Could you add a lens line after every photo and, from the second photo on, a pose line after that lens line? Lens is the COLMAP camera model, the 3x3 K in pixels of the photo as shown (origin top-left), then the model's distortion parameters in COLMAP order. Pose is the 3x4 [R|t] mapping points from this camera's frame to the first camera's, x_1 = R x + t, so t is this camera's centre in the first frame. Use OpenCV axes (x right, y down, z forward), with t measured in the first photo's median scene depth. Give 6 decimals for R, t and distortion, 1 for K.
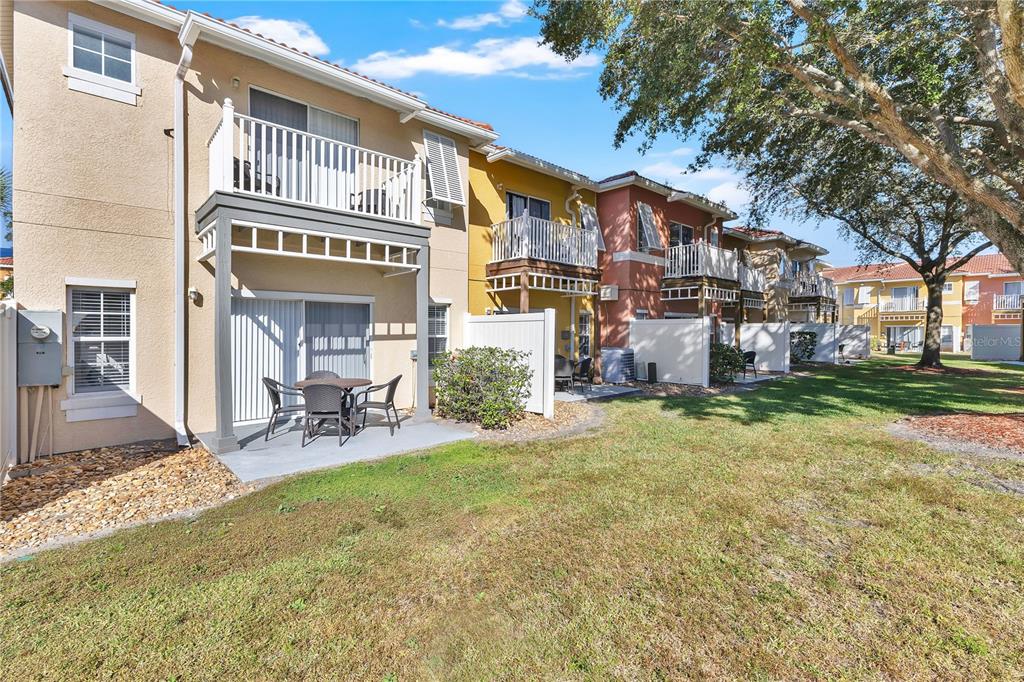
lens RADIAL K [[457.7, 0, 506.9], [0, 457.7, 336.4], [0, 0, 1]] dist [0.006096, 0.001242]
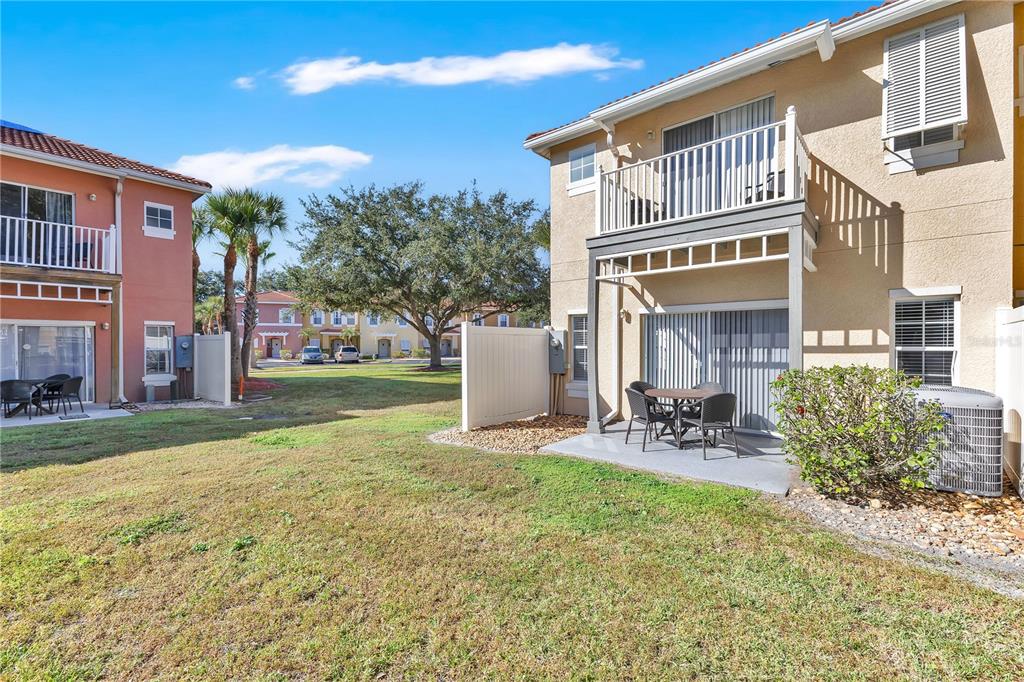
lens RADIAL K [[457.7, 0, 506.1], [0, 457.7, 343.7], [0, 0, 1]] dist [0.006096, 0.001242]
pose [[0.097153, 0.001385, -0.995269, 0.522747], [-0.007162, 0.999974, 0.000693, -0.004561], [0.995244, 0.007061, 0.097160, 0.475175]]
